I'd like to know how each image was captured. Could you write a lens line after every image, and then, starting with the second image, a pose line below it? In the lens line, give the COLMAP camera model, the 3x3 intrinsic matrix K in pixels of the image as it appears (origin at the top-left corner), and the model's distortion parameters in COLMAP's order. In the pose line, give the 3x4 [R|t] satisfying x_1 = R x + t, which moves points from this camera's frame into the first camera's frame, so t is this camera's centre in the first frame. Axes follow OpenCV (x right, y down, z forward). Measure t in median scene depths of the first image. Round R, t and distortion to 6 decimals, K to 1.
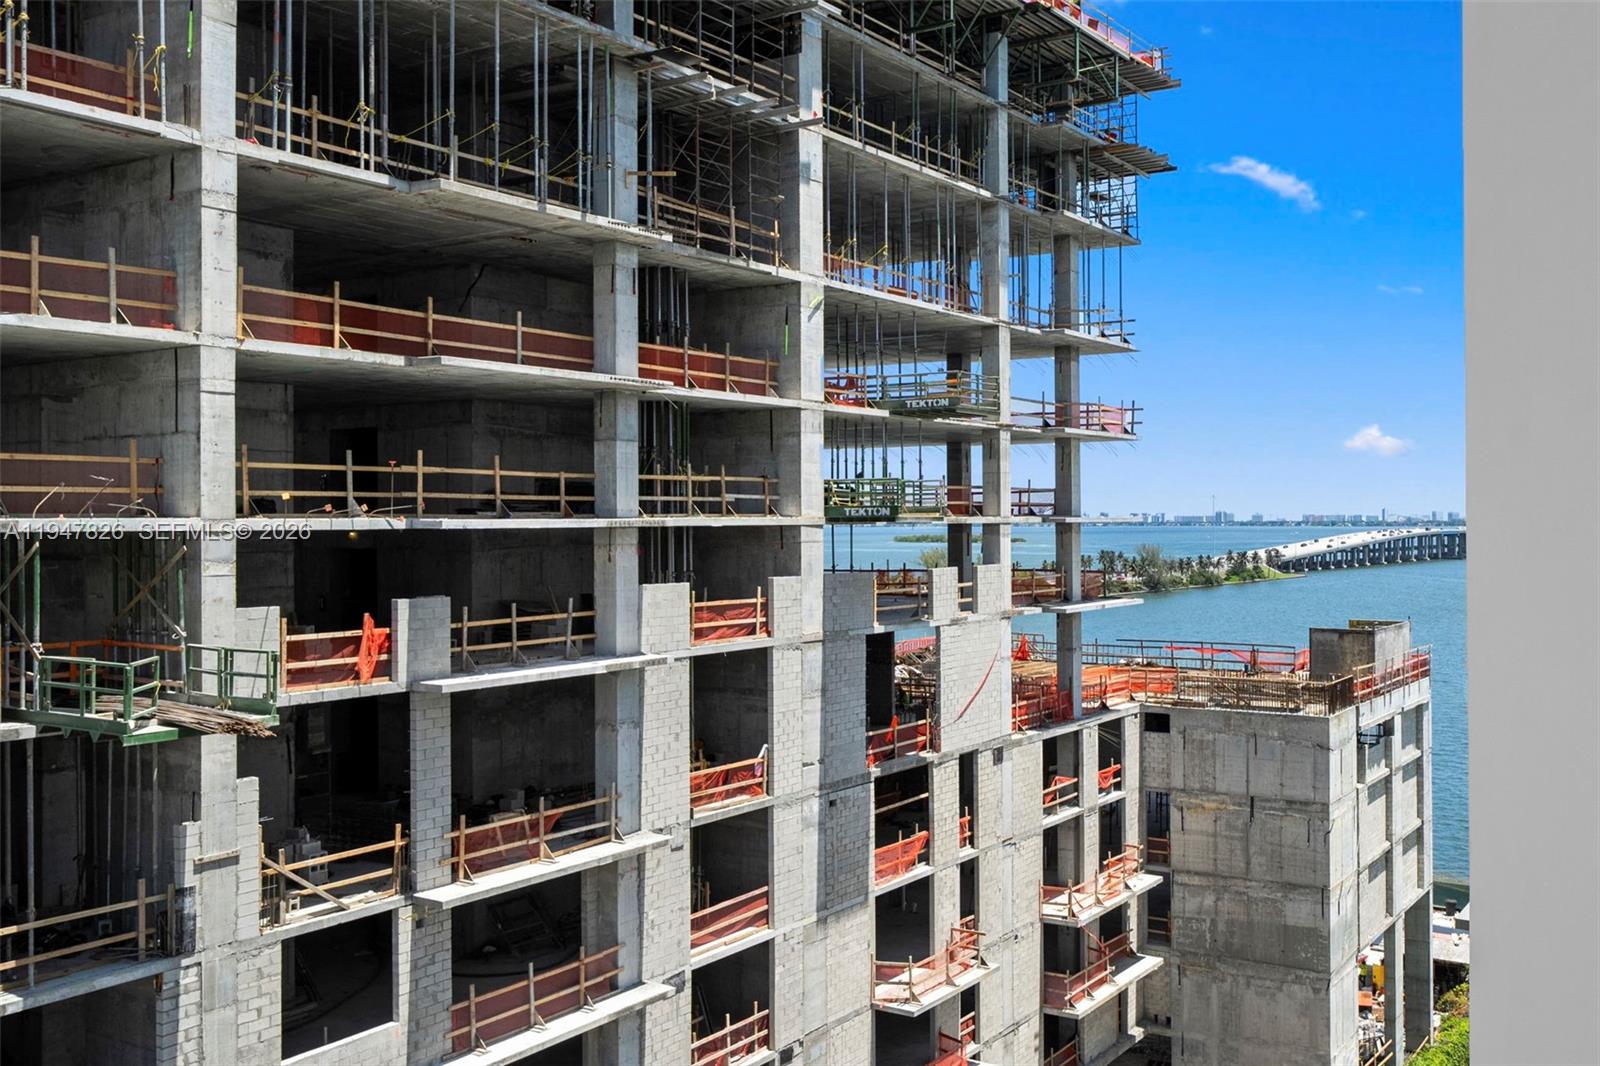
lens RADIAL K [[1456.1, 0, 800.0], [0, 1456.1, 533.0], [0, 0, 1]] dist [0.001253, 0.000029]
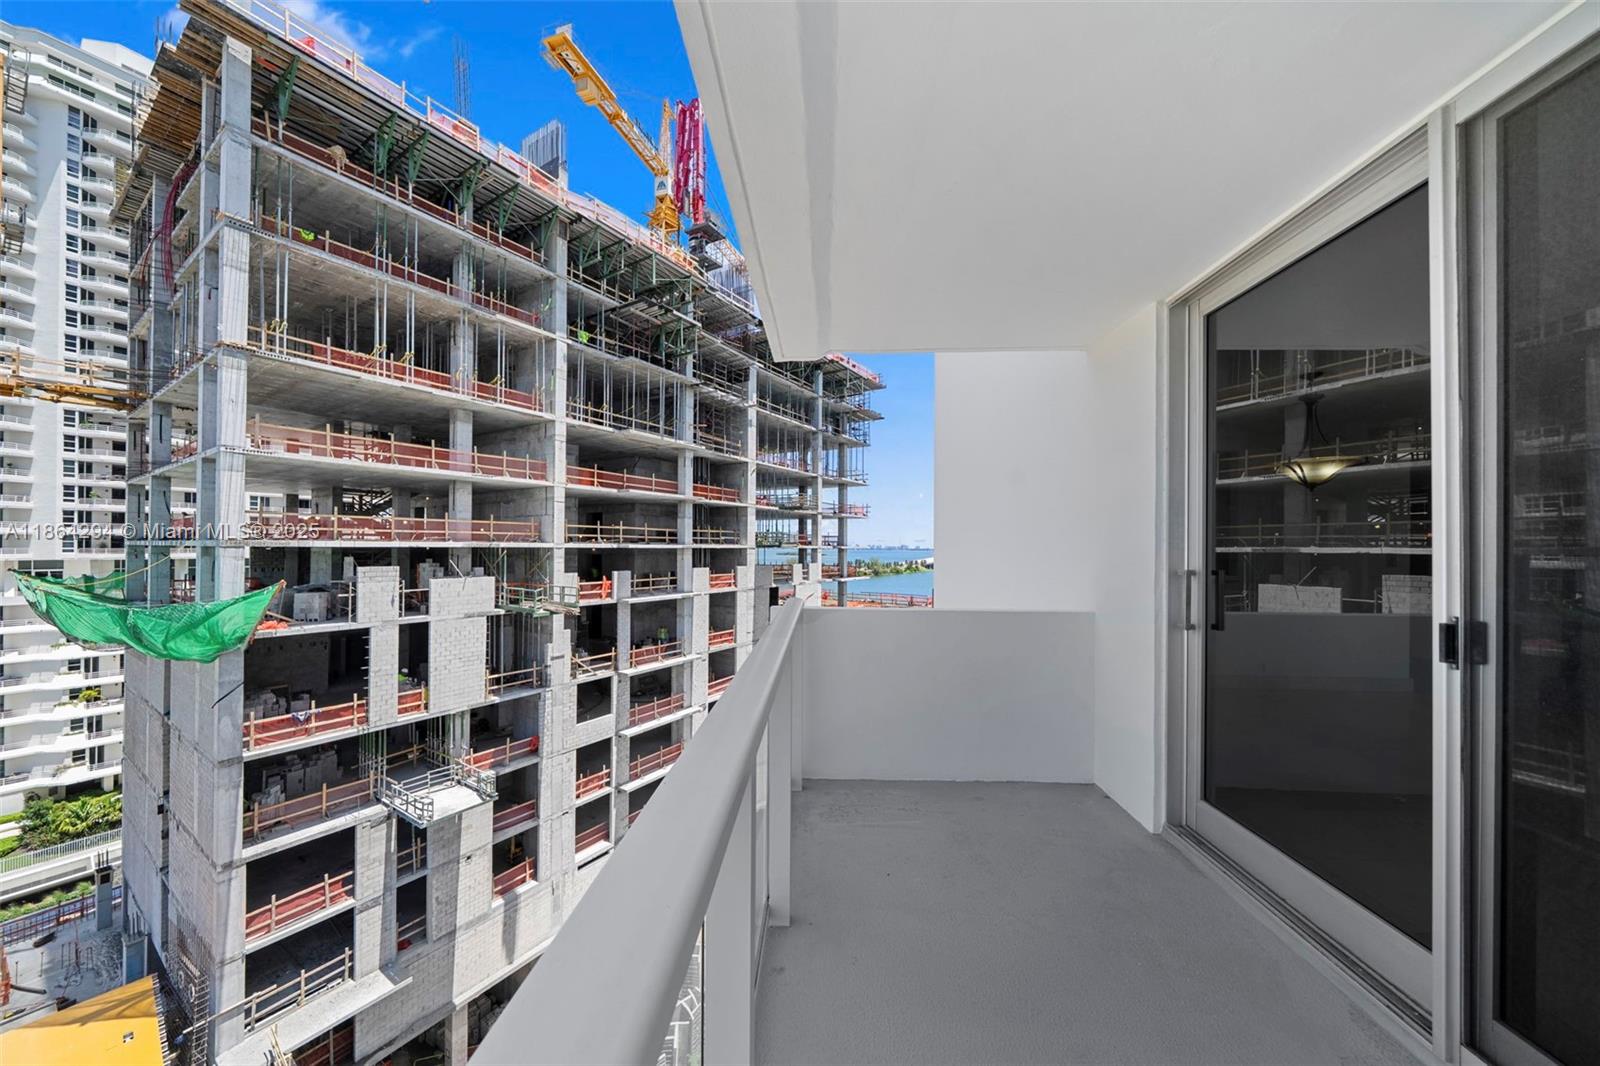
lens RADIAL K [[620.3, 0, 800.0], [0, 620.3, 533.0], [0, 0, 1]] dist [0.000261, 0.000063]
pose [[0.994440, 0.016089, 0.104069, -0.026631], [-0.012974, 0.999450, -0.030533, 0.000890], [-0.104503, 0.029013, 0.994101, -0.239301]]
